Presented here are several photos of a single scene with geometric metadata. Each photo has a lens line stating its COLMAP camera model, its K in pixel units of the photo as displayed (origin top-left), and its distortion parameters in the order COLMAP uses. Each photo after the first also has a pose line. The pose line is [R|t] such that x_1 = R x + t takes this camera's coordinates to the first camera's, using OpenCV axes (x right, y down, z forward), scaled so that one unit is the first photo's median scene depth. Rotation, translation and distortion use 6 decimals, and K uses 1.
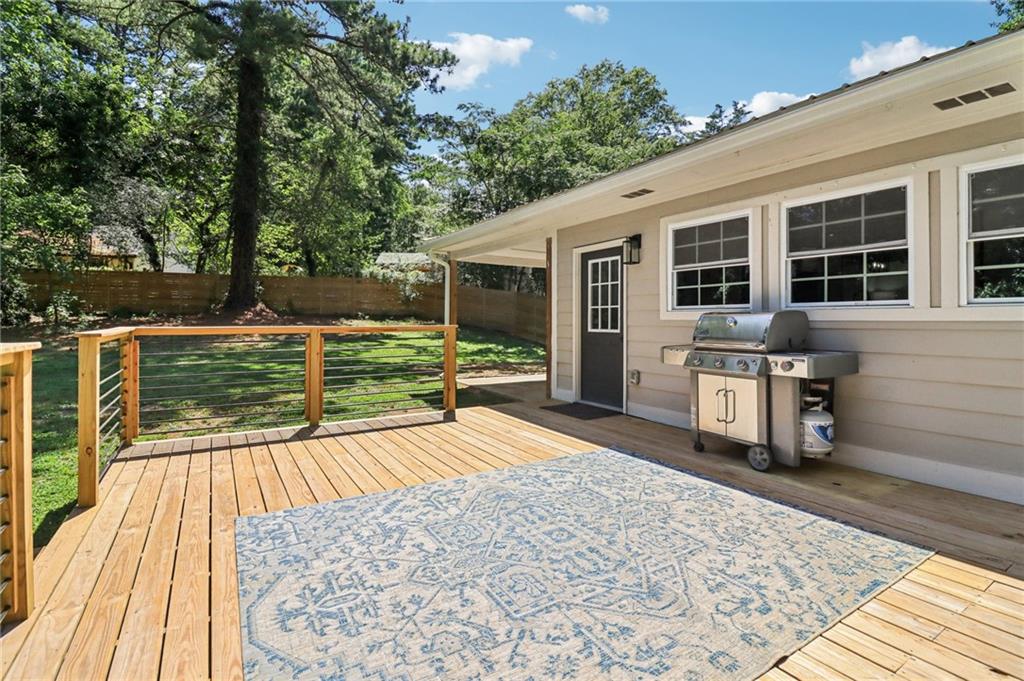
lens RADIAL K [[488.5, 0, 515.8], [0, 488.5, 321.2], [0, 0, 1]] dist [-0.005632, -0.004554]
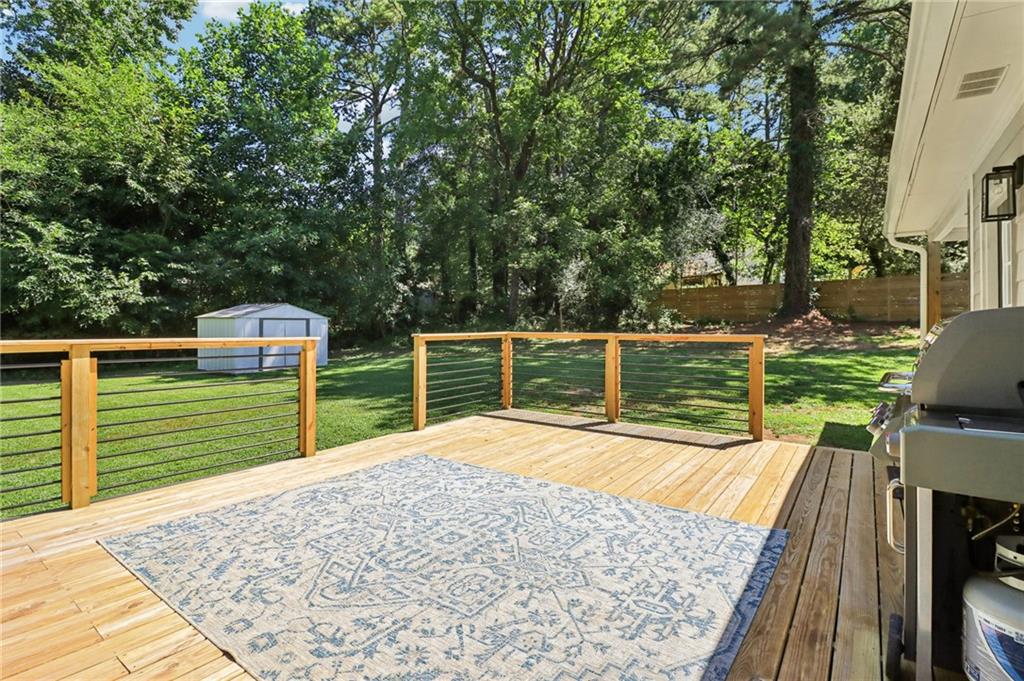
lens RADIAL K [[488.5, 0, 509.9], [0, 488.5, 331.8], [0, 0, 1]] dist [-0.005632, -0.004554]
pose [[0.375854, 0.010759, -0.926616, 0.825900], [-0.005836, 0.999940, 0.009243, -0.004575], [0.926660, 0.001933, 0.375895, 0.555937]]
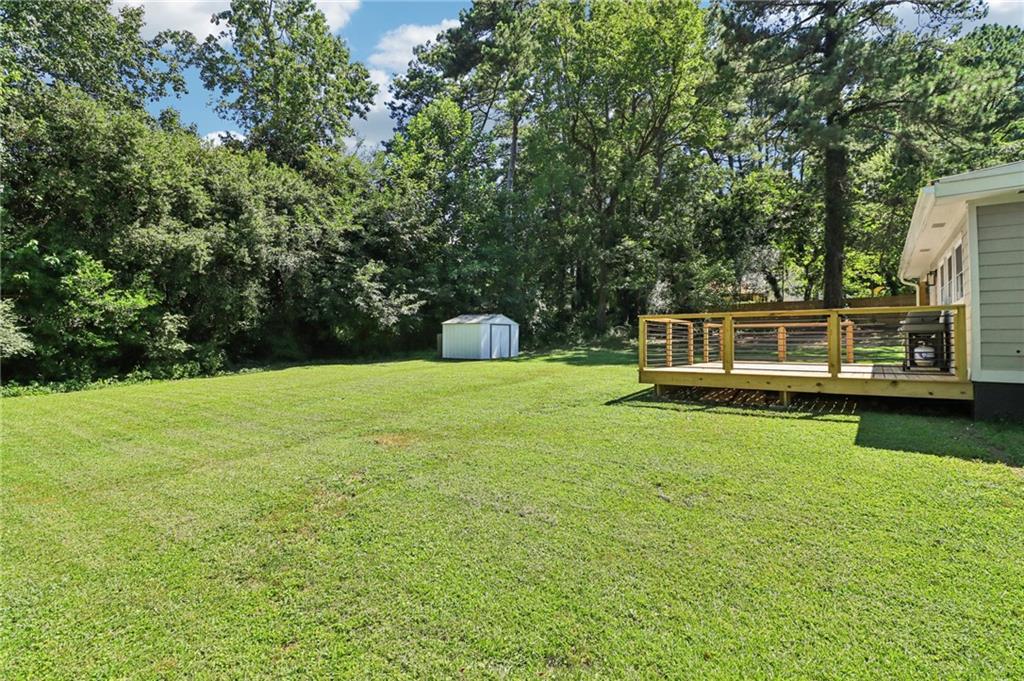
lens RADIAL K [[488.5, 0, 520.2], [0, 488.5, 335.5], [0, 0, 1]] dist [-0.005632, -0.004554]
pose [[0.371724, -0.012366, -0.928261, 2.175344], [-0.004383, 0.999877, -0.015075, 0.169618], [0.928333, 0.009672, 0.371624, -1.761130]]
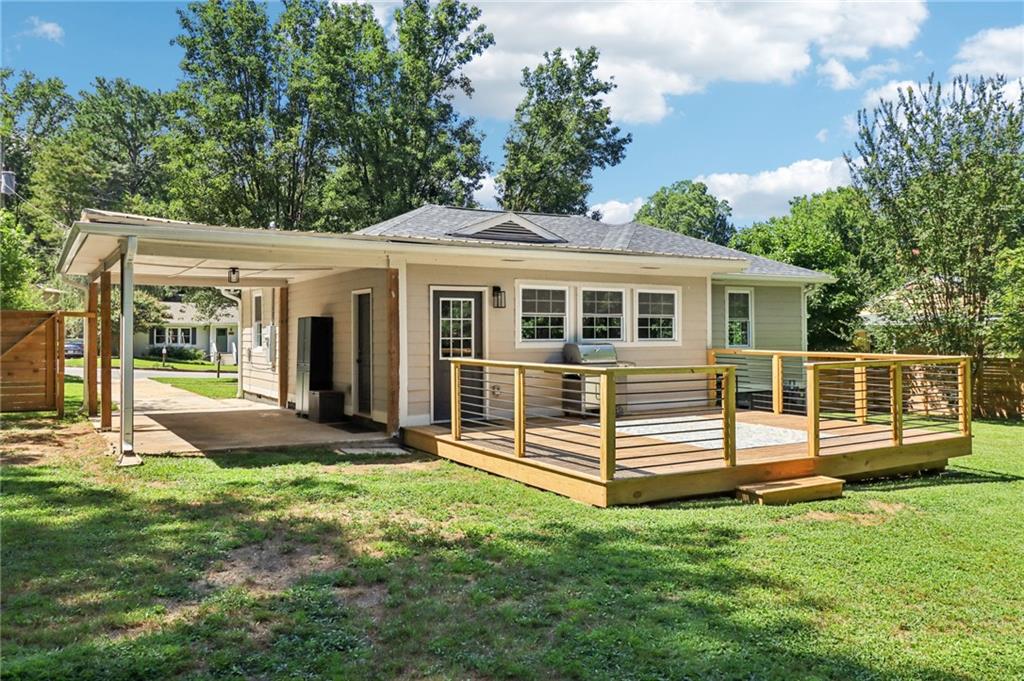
lens RADIAL K [[809.8, 0, 513.8], [0, 809.8, 342.7], [0, 0, 1]] dist [-0.004618, -0.001508]
pose [[0.008315, -0.009003, 0.999925, -3.324213], [0.008590, 0.999923, 0.008932, -0.064382], [-0.999929, 0.008515, 0.008391, 1.533451]]
